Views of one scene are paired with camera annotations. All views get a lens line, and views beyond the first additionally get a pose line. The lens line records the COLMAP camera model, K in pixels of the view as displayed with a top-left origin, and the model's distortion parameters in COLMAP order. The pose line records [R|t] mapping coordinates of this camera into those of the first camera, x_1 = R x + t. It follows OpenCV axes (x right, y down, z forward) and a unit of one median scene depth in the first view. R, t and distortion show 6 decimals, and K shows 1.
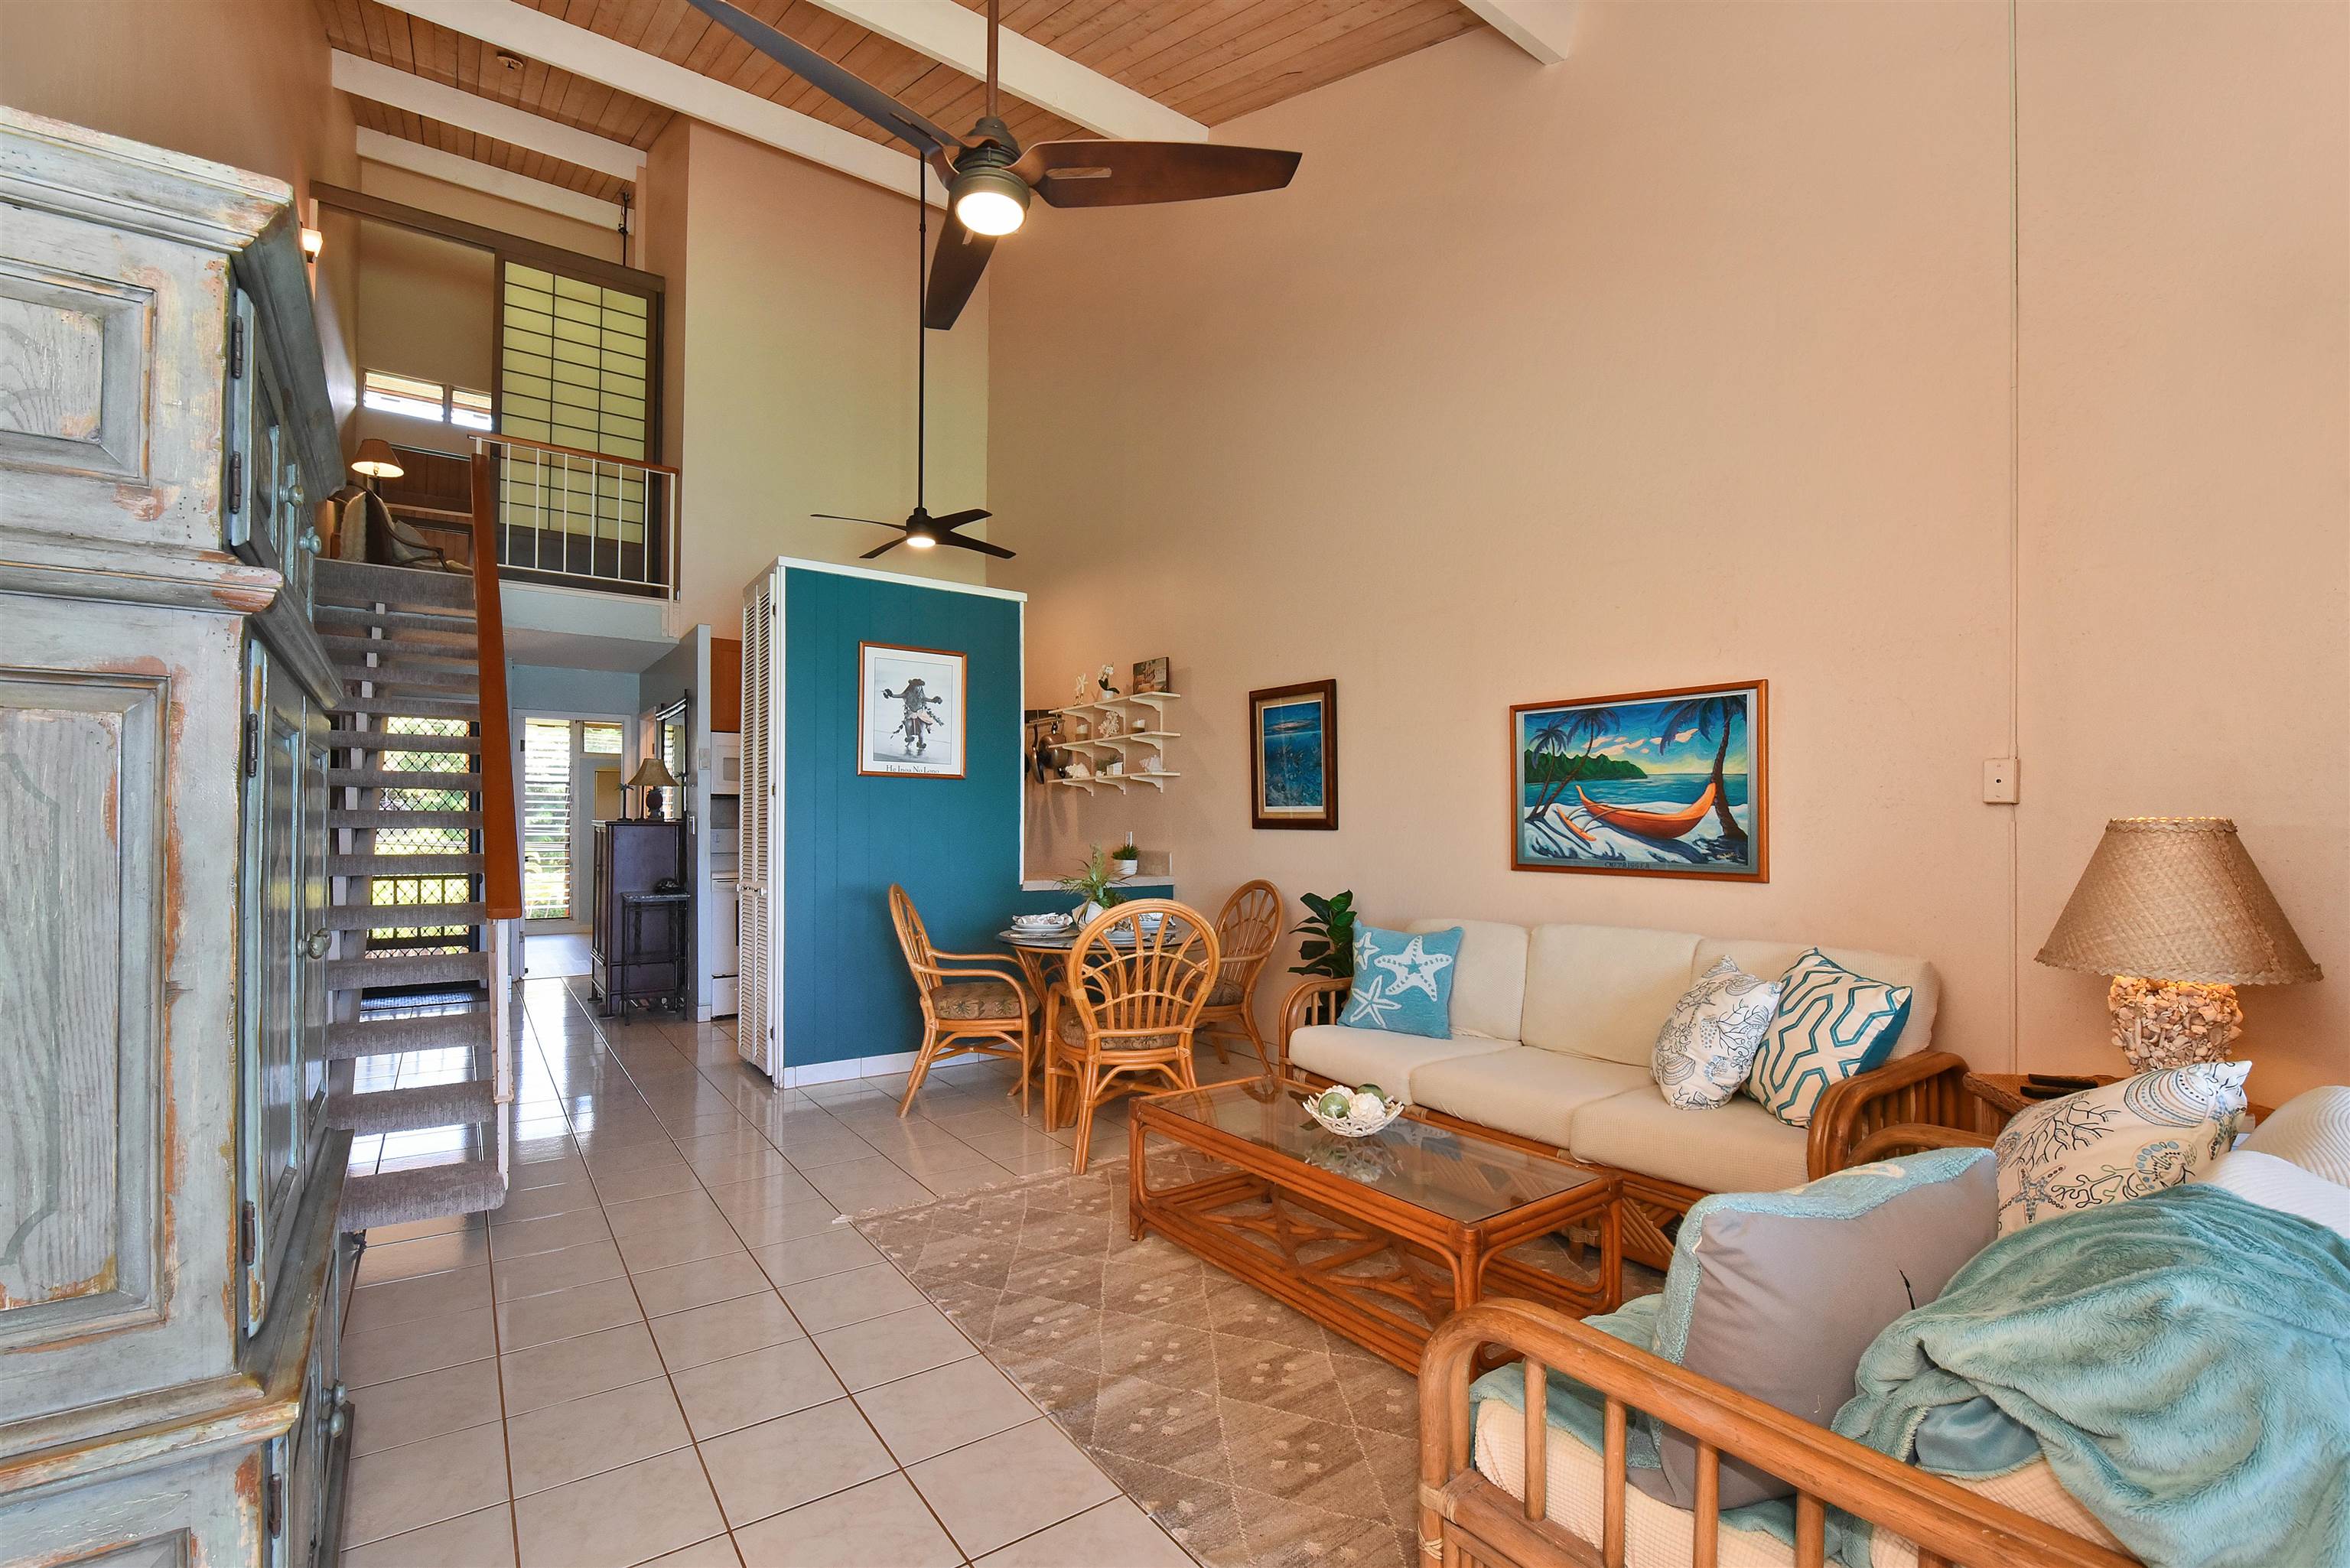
lens RADIAL K [[1031.9, 0, 1180.3], [0, 1031.9, 821.4], [0, 0, 1]] dist [0.001506, -0.007167]
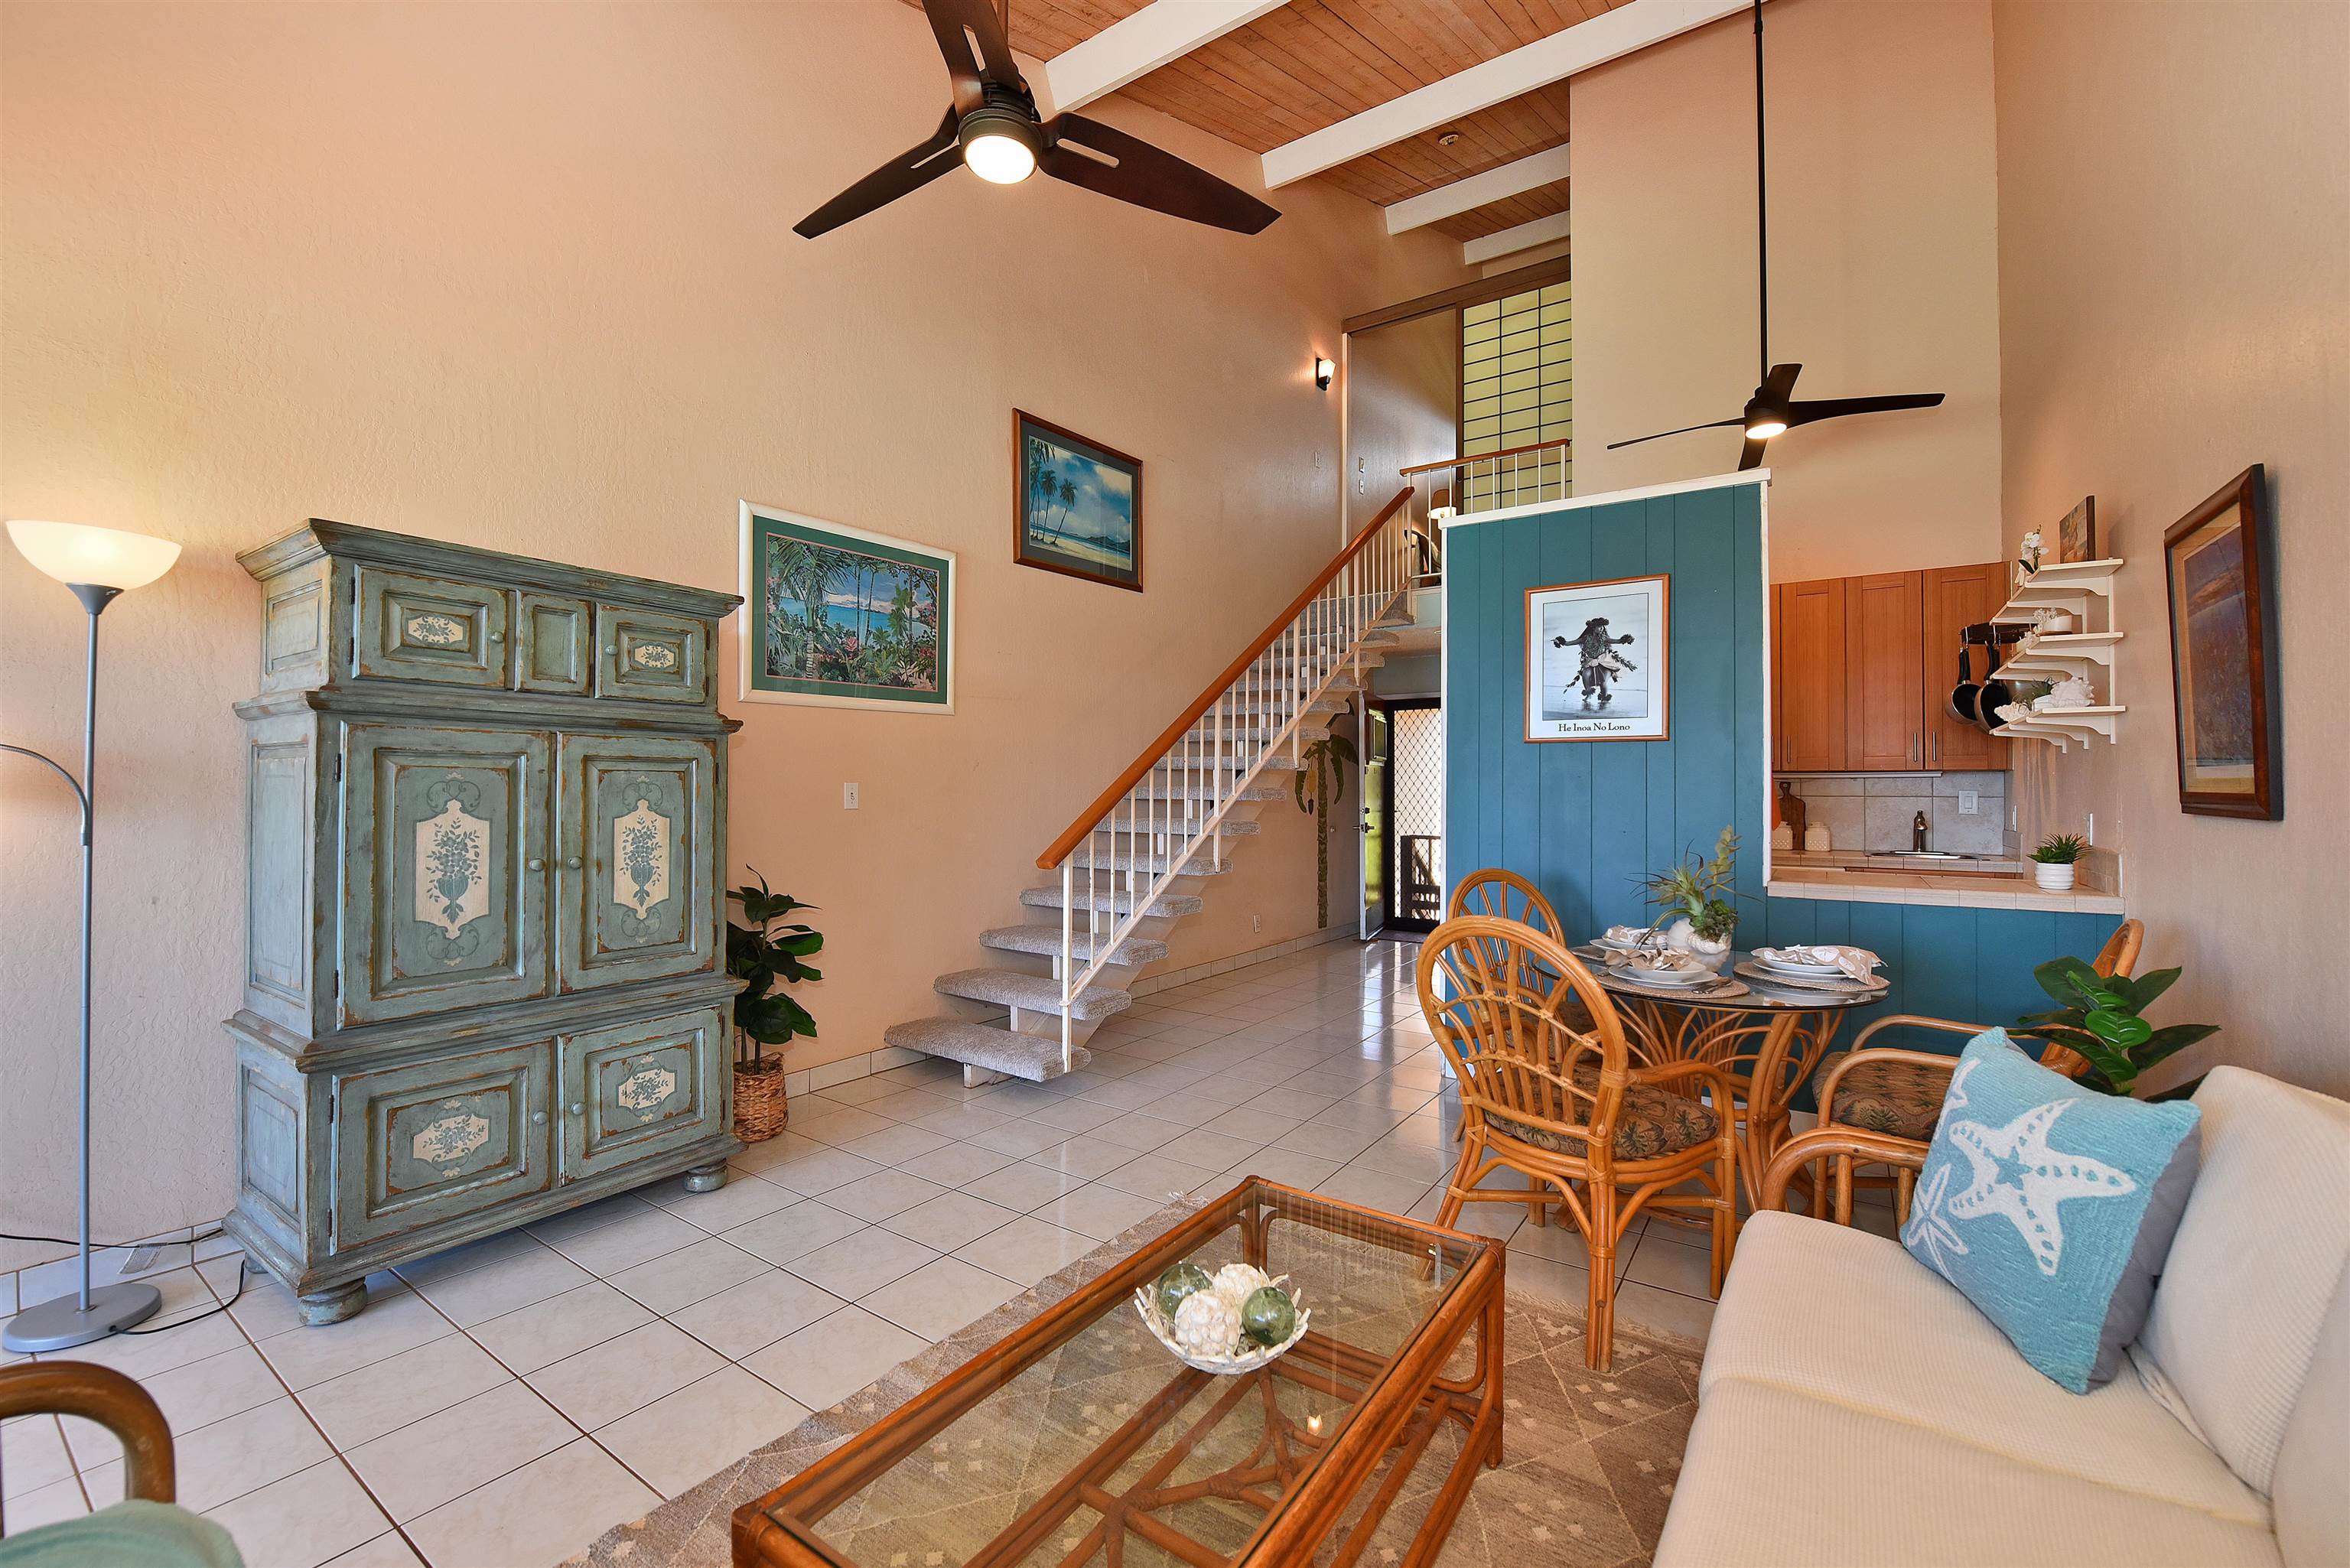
lens RADIAL K [[985.0, 0, 1173.5], [0, 985.0, 780.3], [0, 0, 1]] dist [-0.019856, -0.000058]
pose [[0.330195, -0.008358, -0.943876, 0.357587], [-0.003814, 0.999941, -0.010188, -0.002006], [0.943905, 0.006964, 0.330144, 0.434979]]
